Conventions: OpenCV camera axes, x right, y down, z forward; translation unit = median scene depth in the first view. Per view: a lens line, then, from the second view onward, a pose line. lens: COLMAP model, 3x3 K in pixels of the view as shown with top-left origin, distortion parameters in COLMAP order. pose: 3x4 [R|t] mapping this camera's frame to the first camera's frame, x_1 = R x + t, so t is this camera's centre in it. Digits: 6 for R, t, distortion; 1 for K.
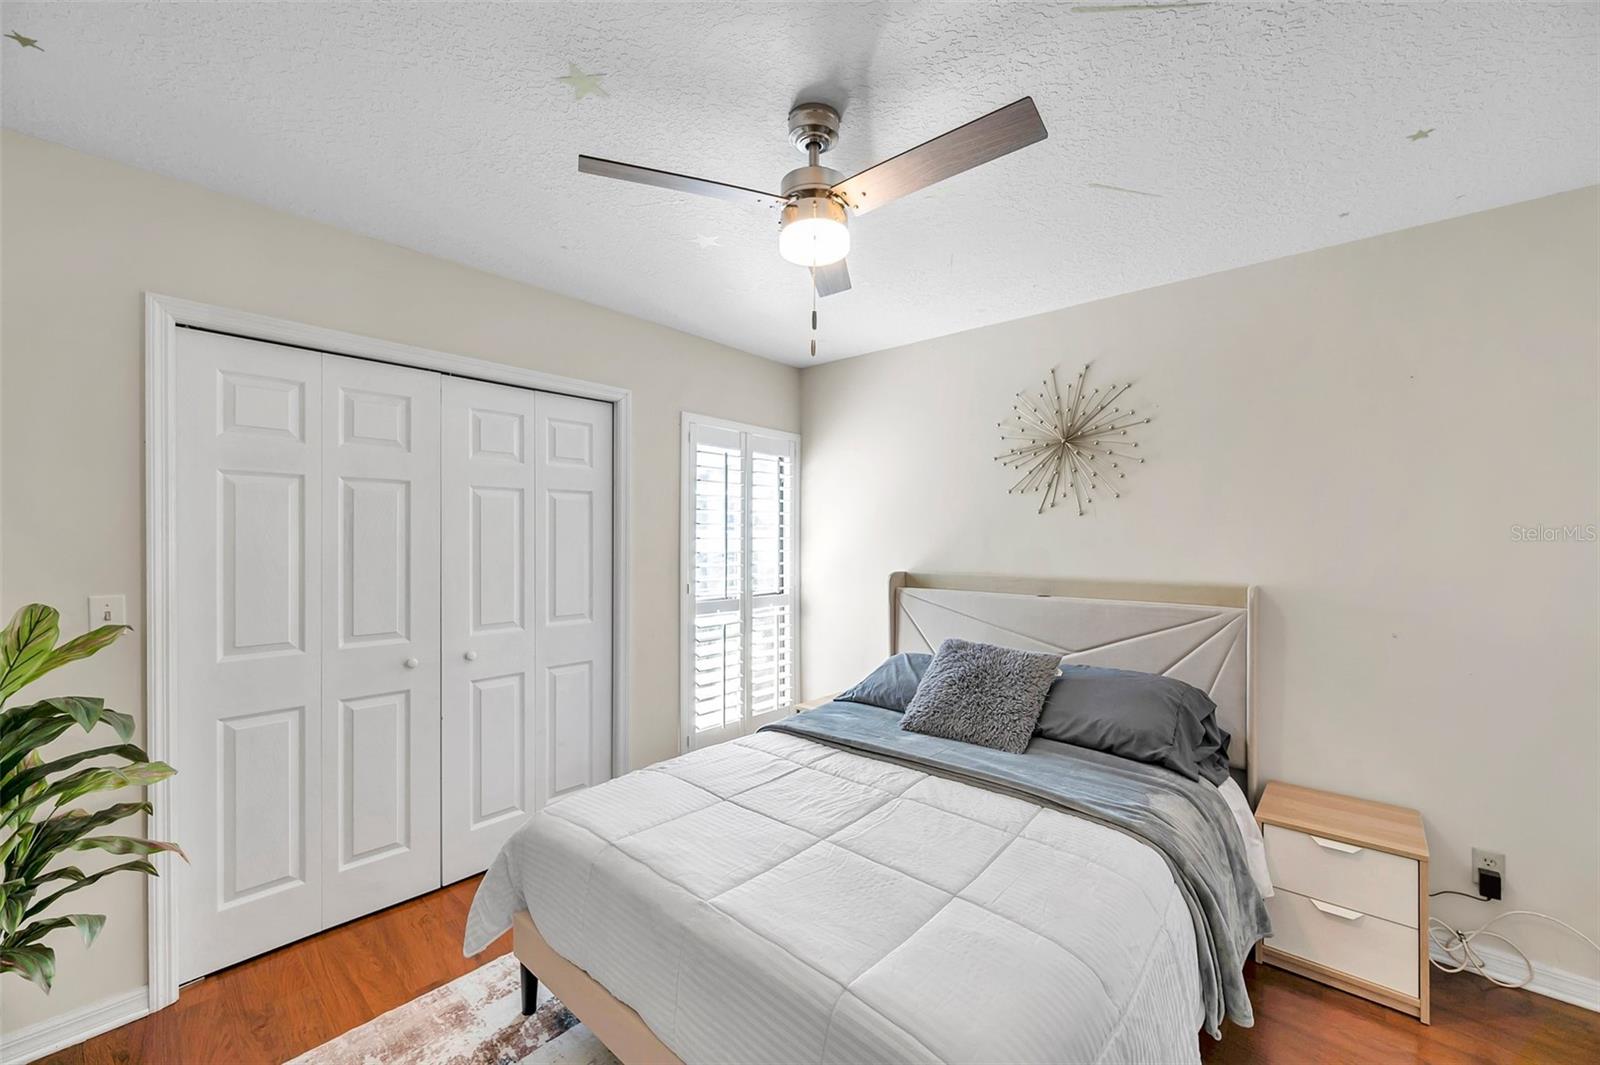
lens RADIAL K [[634.1, 0, 808.5], [0, 634.1, 533.1], [0, 0, 1]] dist [0.000515, -0.000492]
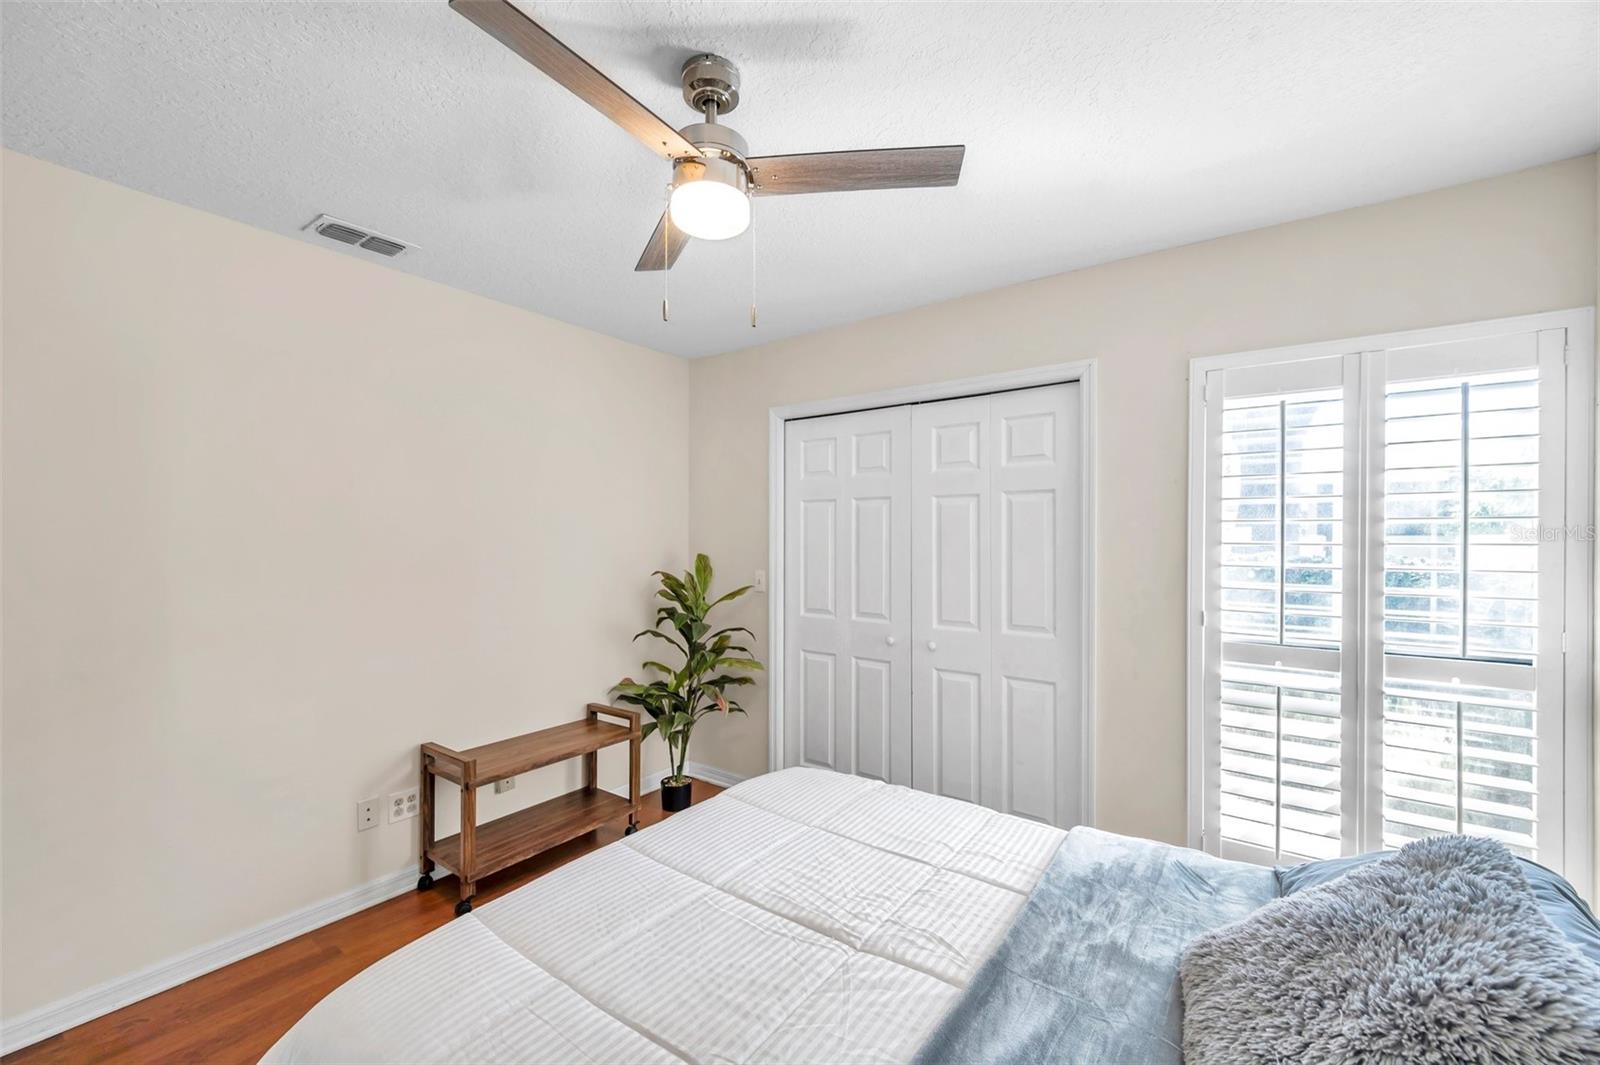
lens RADIAL K [[634.1, 0, 801.4], [0, 634.1, 537.4], [0, 0, 1]] dist [0.000515, -0.000492]
pose [[0.089975, -0.006795, -0.995921, 0.440179], [0.001185, 0.999977, -0.006716, 0.005626], [0.995943, -0.000576, 0.089981, 0.509020]]
